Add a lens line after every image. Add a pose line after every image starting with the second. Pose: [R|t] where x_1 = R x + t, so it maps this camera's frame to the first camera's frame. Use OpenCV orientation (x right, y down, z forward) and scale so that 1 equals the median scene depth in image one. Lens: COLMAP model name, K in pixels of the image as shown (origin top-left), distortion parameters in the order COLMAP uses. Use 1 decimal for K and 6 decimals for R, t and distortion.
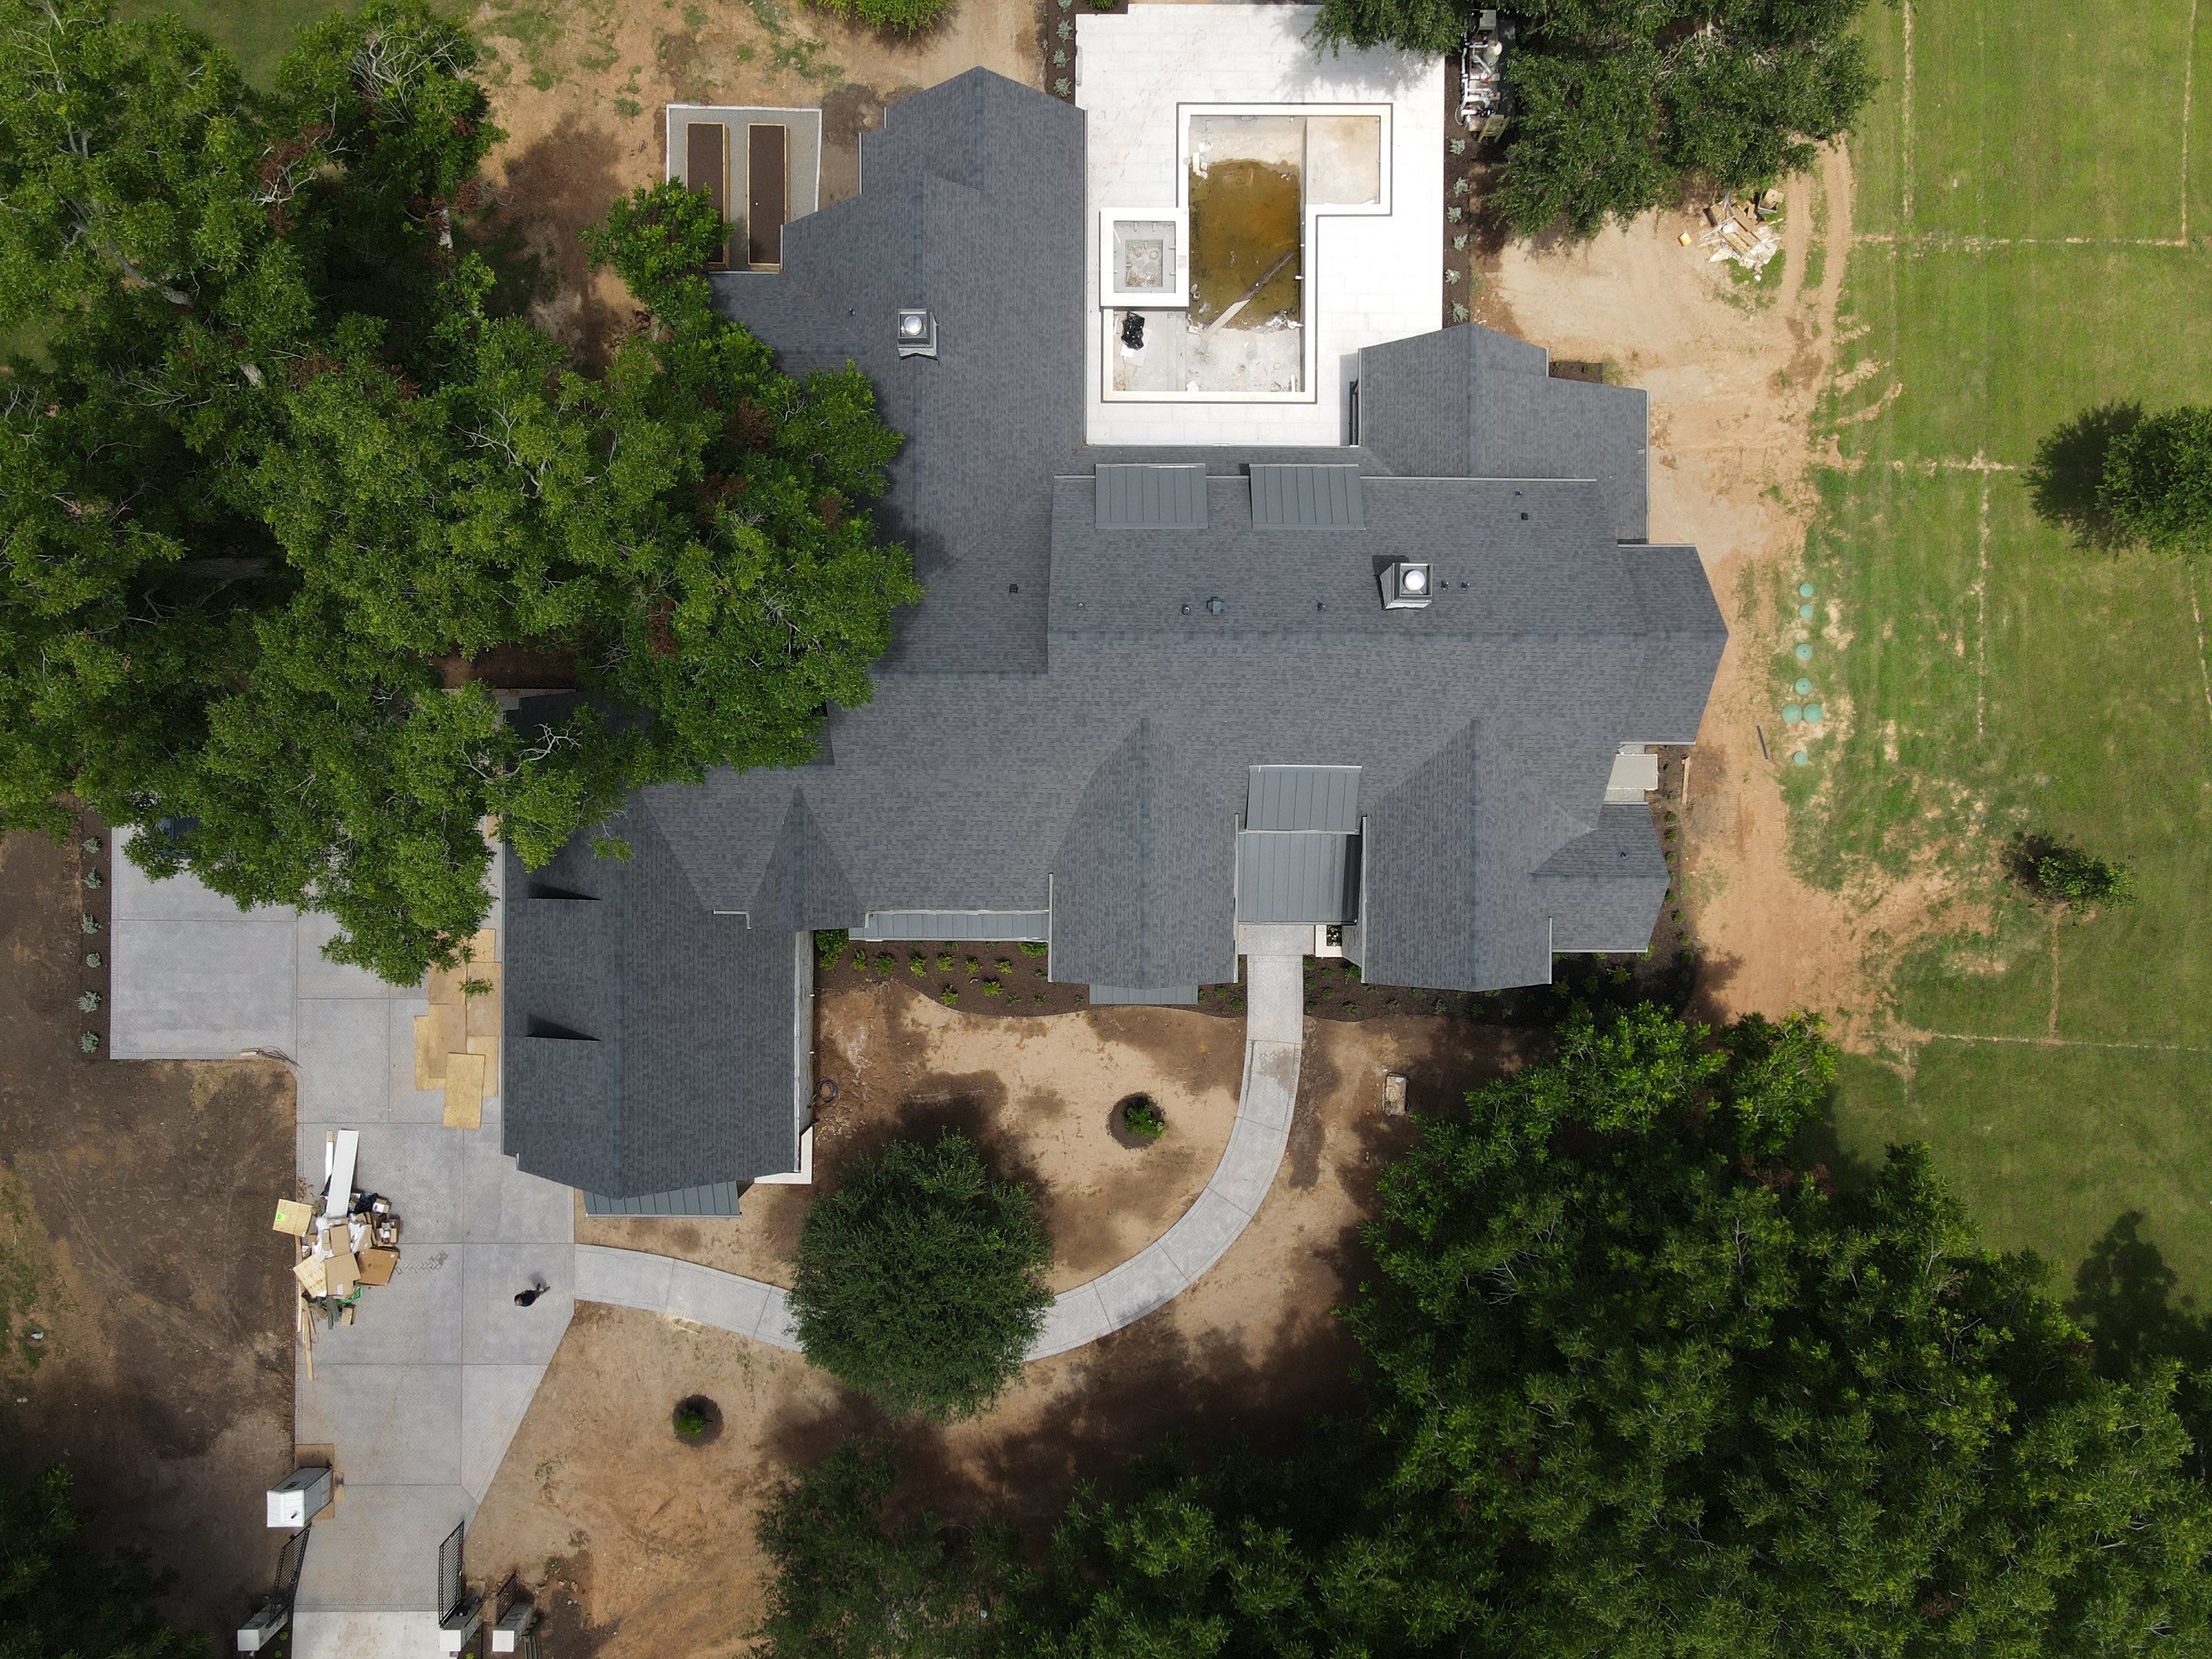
lens RADIAL K [[1605.9, 0, 1110.7], [0, 1605.9, 825.9], [0, 0, 1]] dist [0.051574, -0.047583]
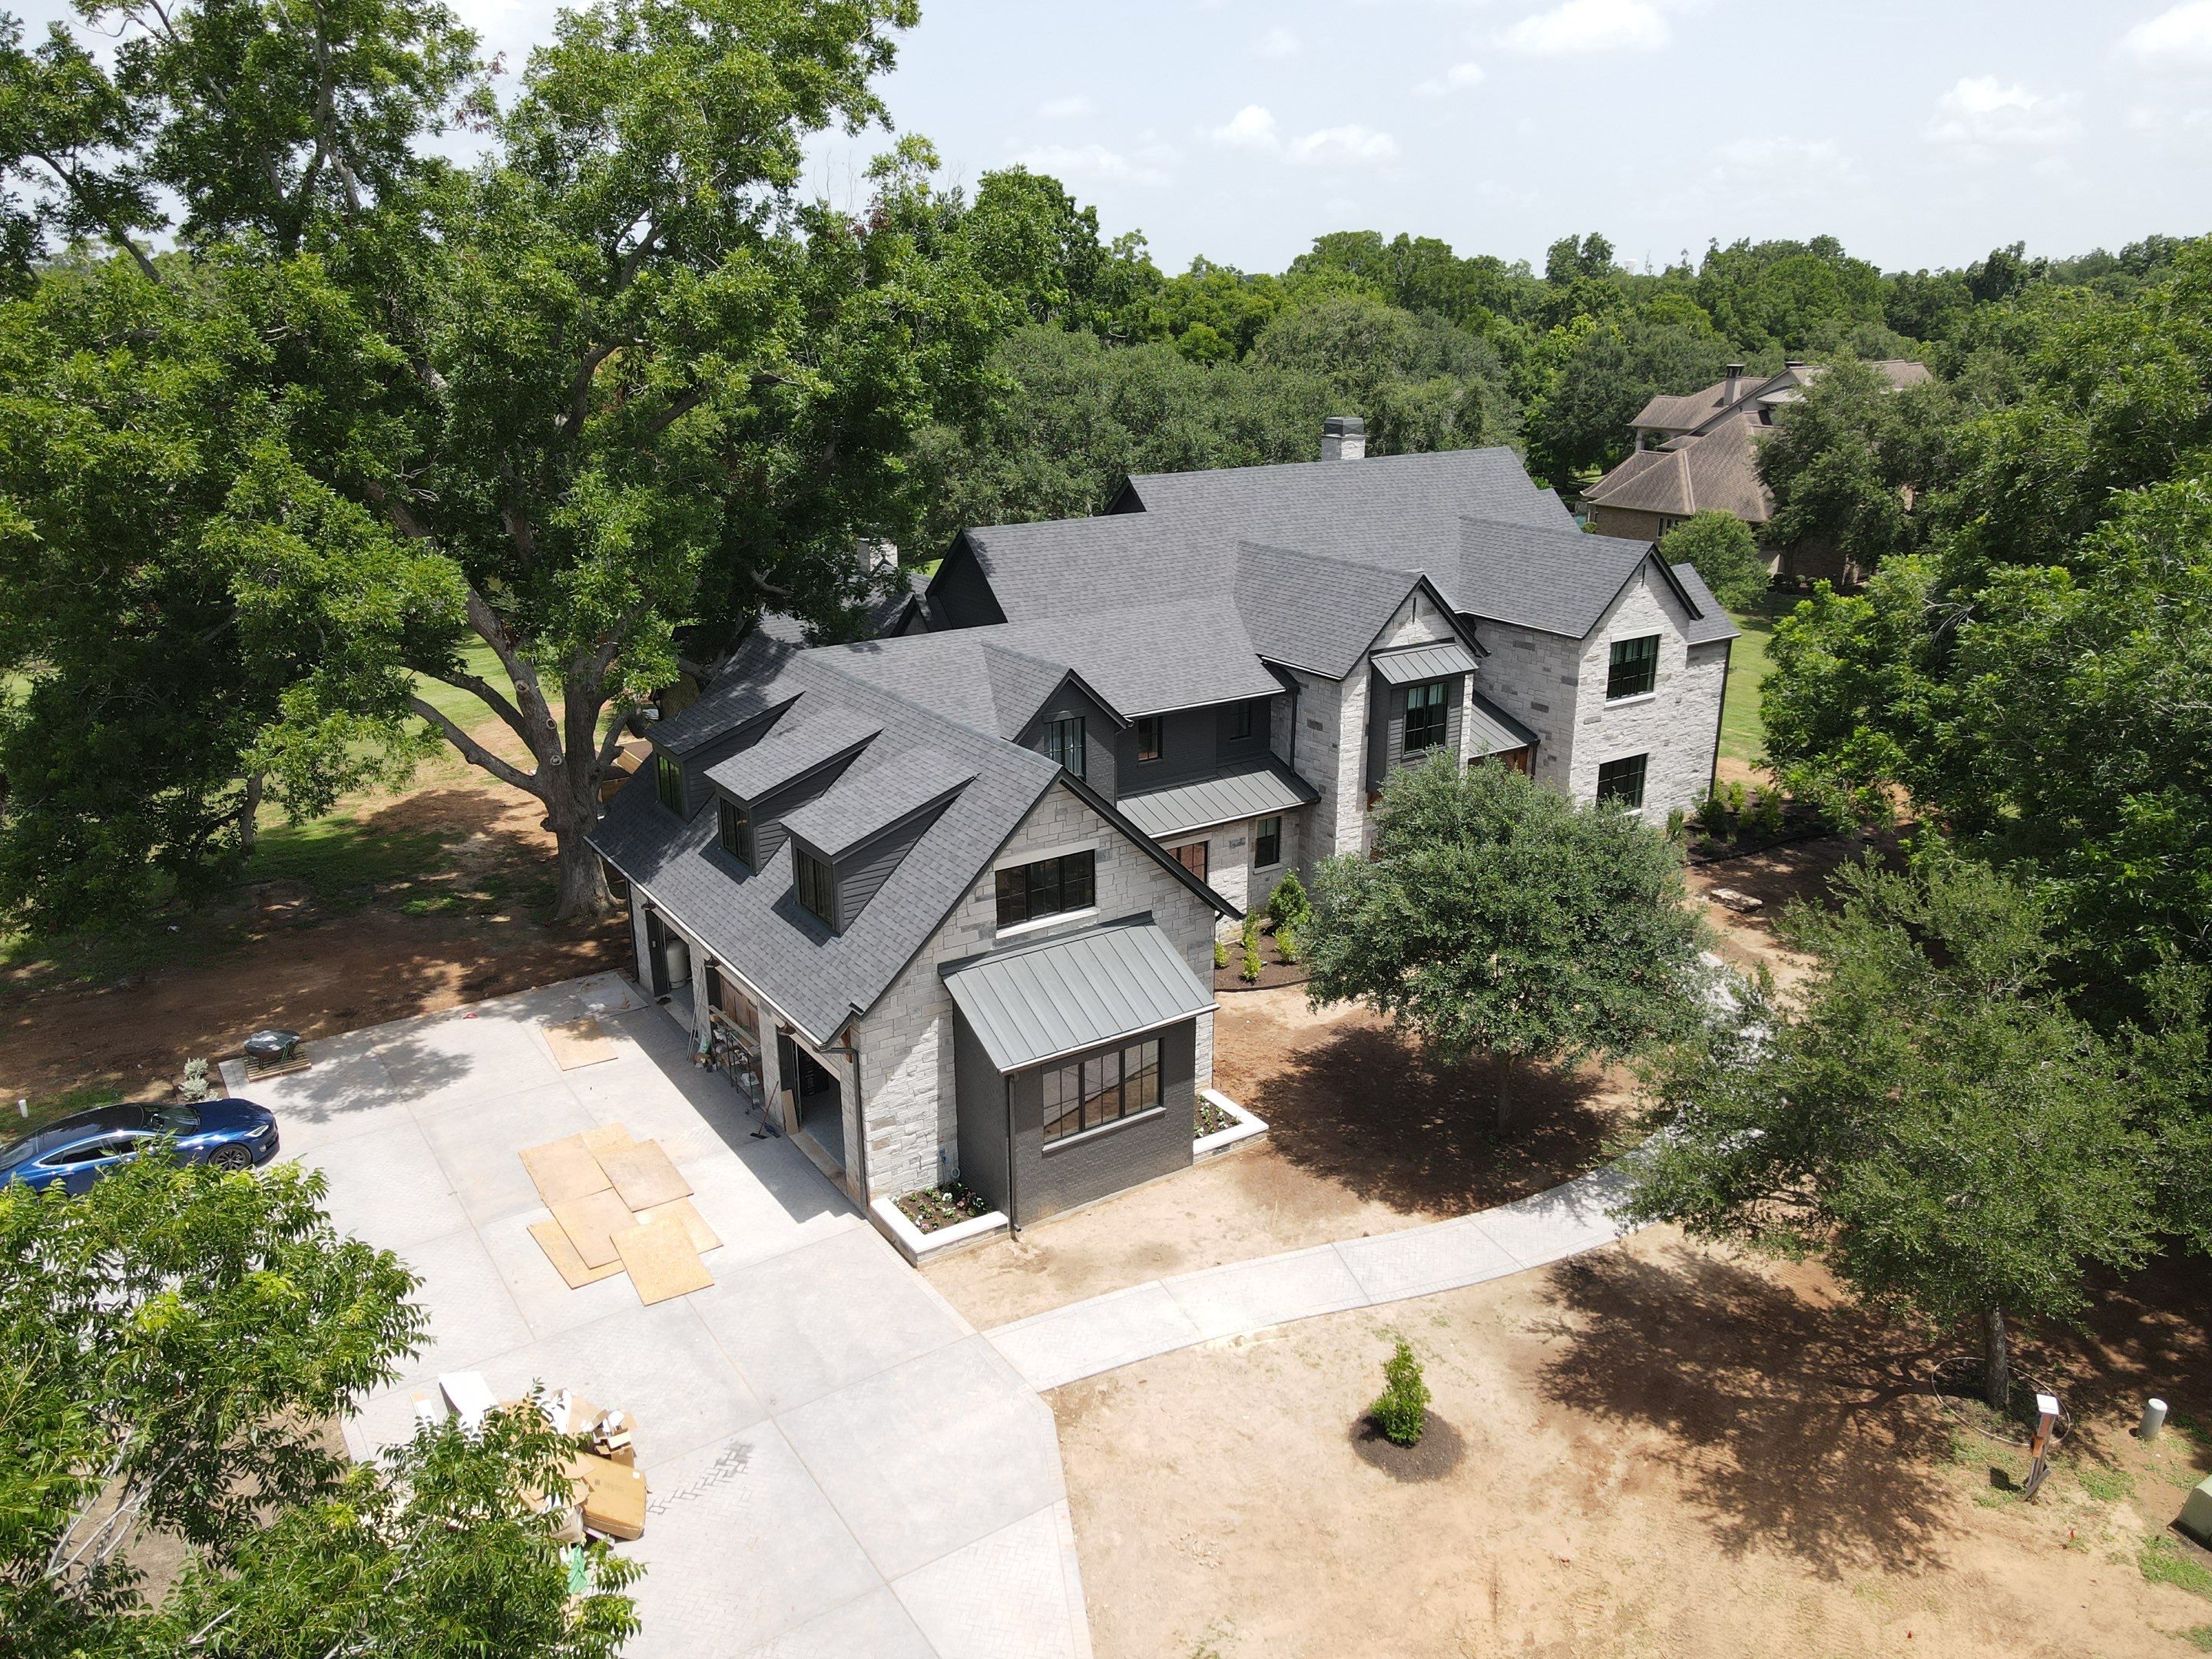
lens RADIAL K [[1605.9, 0, 1110.7], [0, 1605.9, 825.9], [0, 0, 1]] dist [0.051574, -0.047583]
pose [[0.826496, -0.182347, 0.532592, -0.536095], [0.562943, 0.267336, -0.782066, 0.631810], [0.000226, 0.946193, 0.323603, 0.687418]]
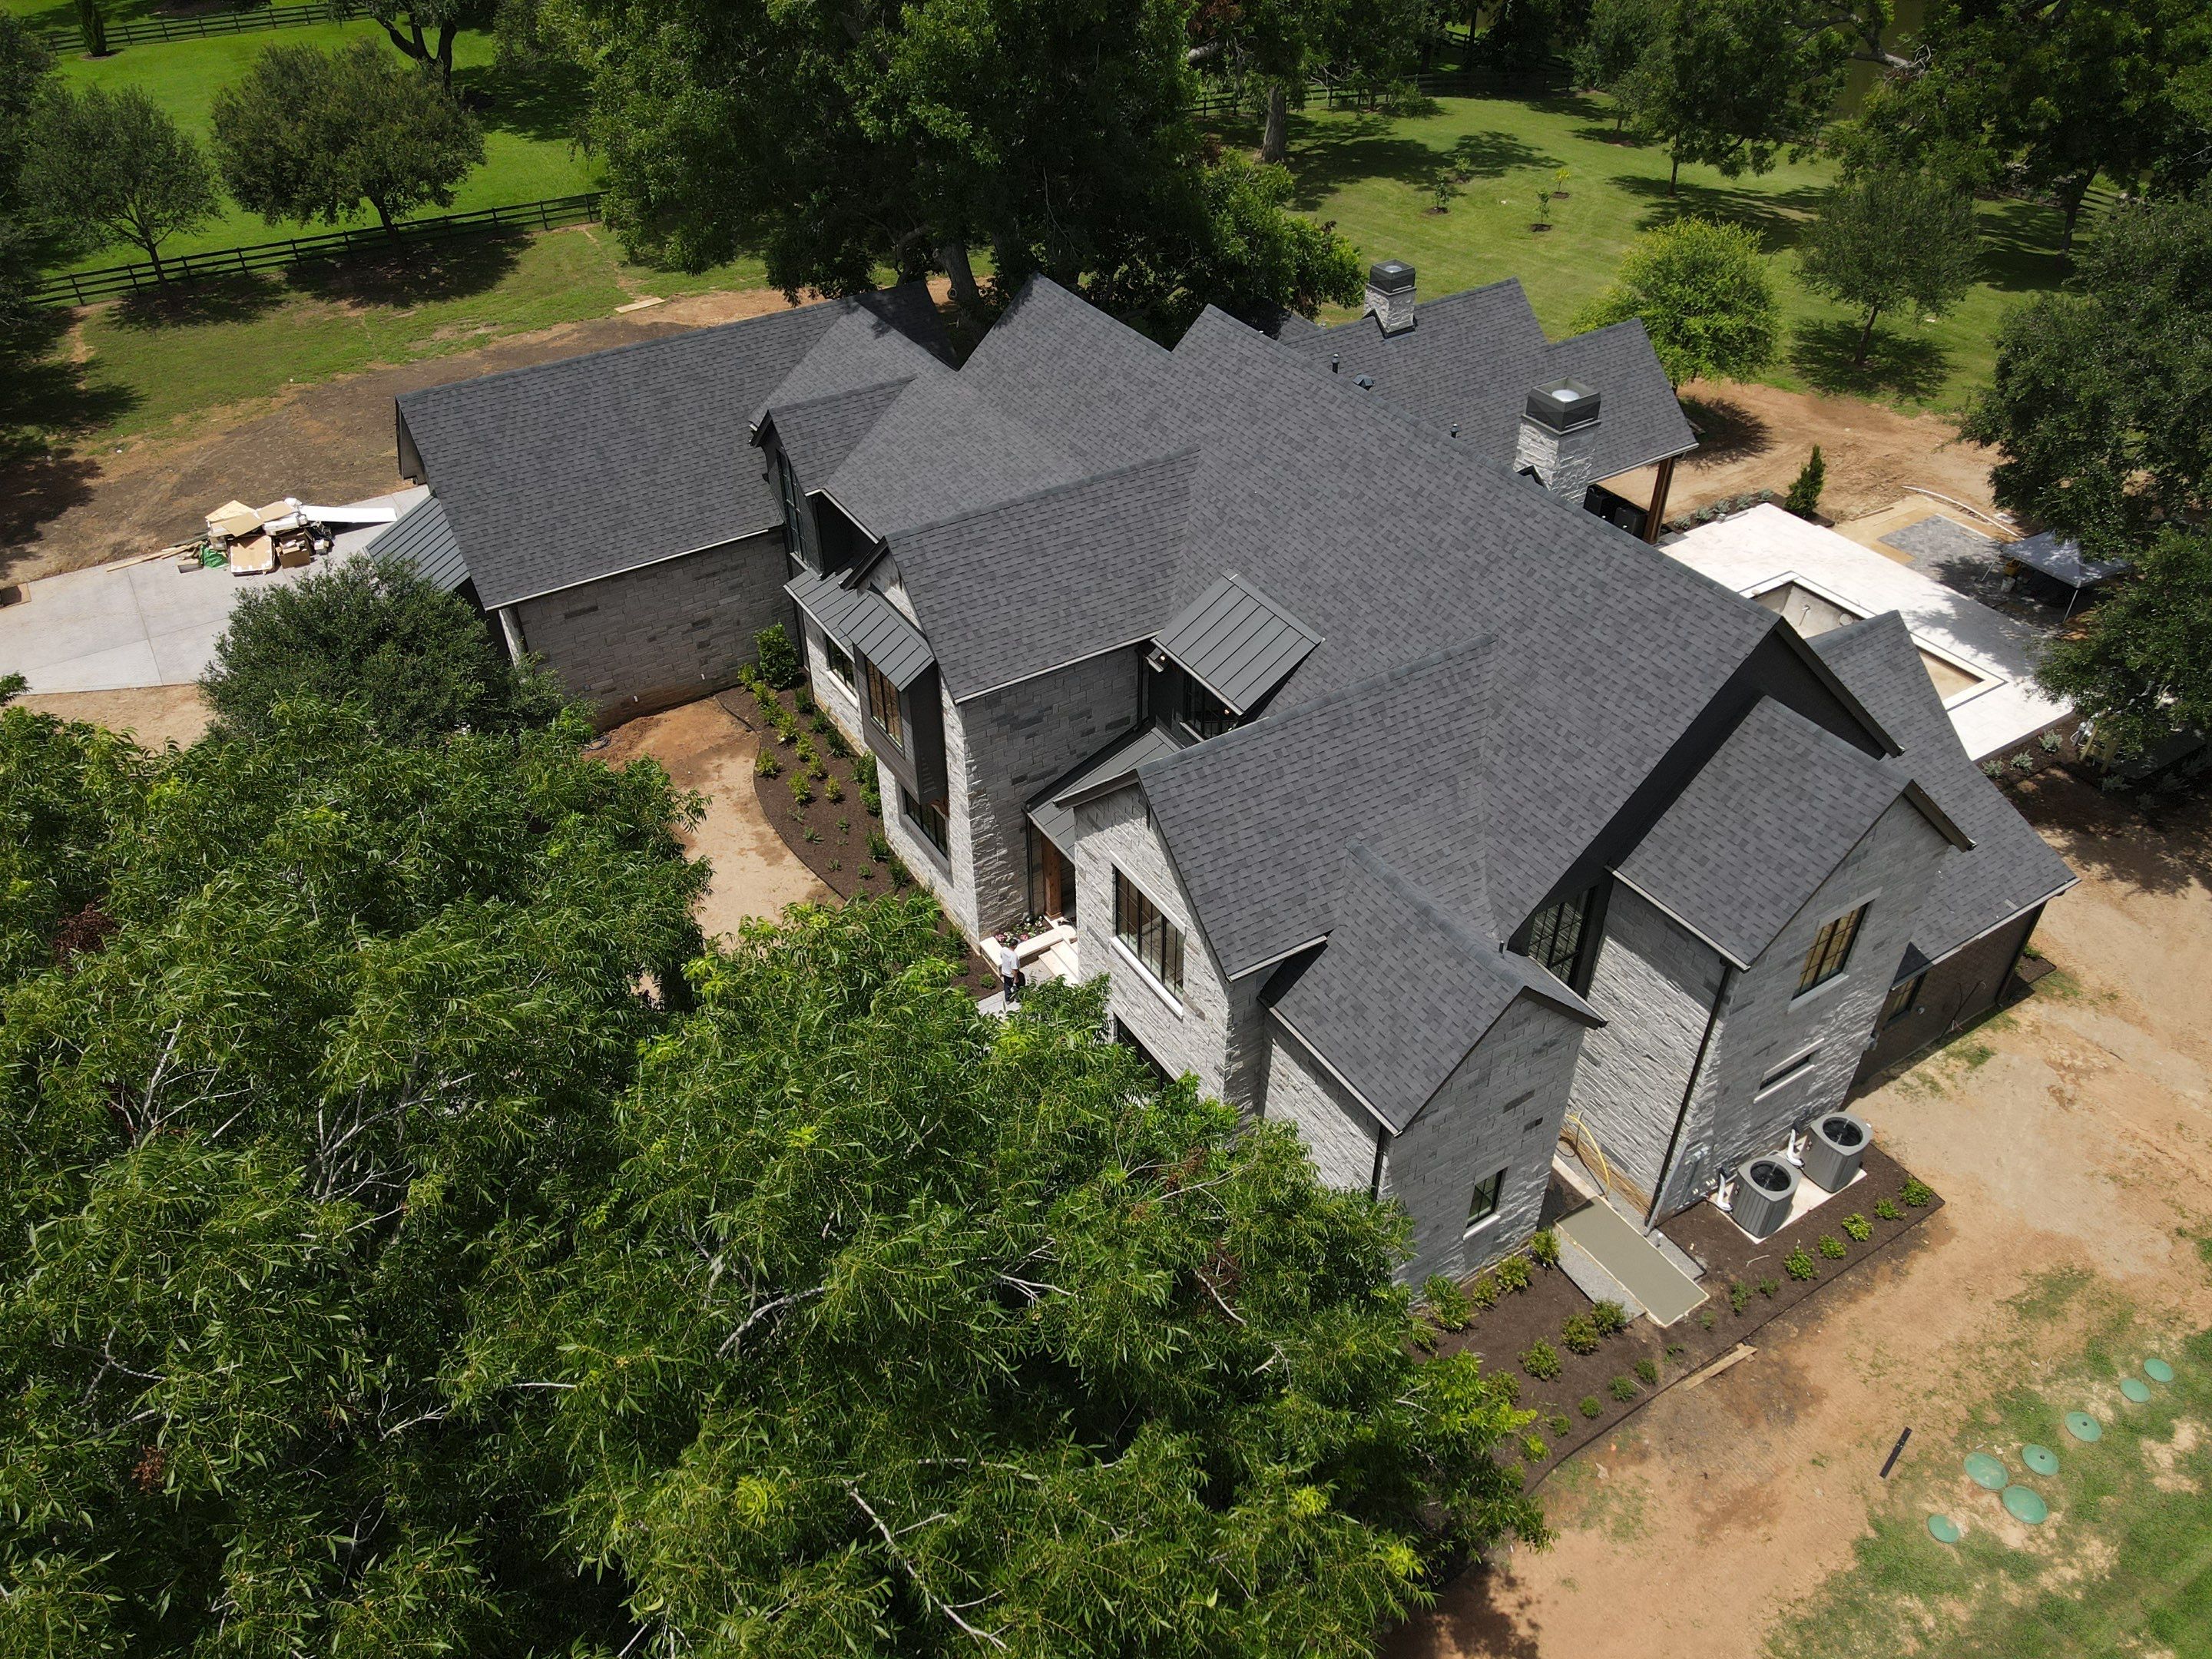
lens RADIAL K [[1605.9, 0, 1110.7], [0, 1605.9, 825.9], [0, 0, 1]] dist [0.051574, -0.047583]
pose [[0.535442, 0.524032, -0.662338, 0.503949], [-0.844569, 0.334131, -0.418401, 0.295283], [0.002052, 0.783420, 0.621489, 0.542387]]
